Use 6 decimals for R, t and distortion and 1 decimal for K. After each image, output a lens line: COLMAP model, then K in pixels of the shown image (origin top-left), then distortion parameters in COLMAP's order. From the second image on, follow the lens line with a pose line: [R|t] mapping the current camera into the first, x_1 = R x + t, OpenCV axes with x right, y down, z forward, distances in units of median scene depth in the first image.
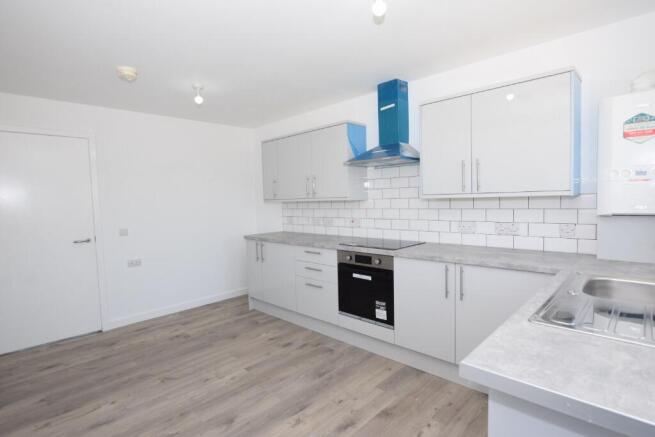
lens RADIAL K [[338.0, 0, 326.9], [0, 338.0, 215.3], [0, 0, 1]] dist [0.000194, 0.000928]
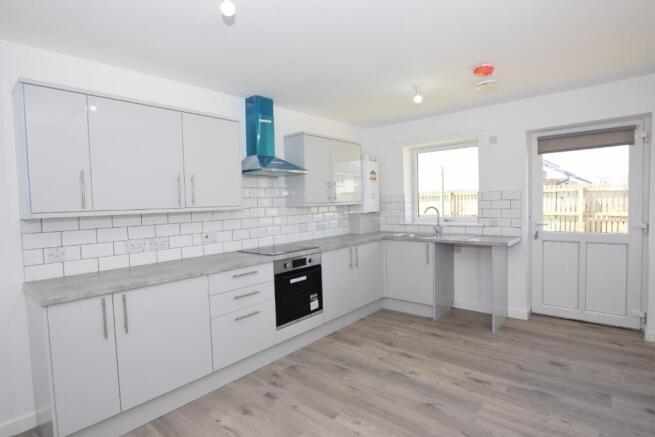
lens RADIAL K [[338.0, 0, 327.2], [0, 338.0, 221.6], [0, 0, 1]] dist [0.000194, 0.000928]
pose [[-0.063530, -0.020911, 0.997761, -0.875323], [0.087798, 0.995787, 0.026460, -0.016332], [-0.994110, 0.089283, -0.061426, 0.883594]]
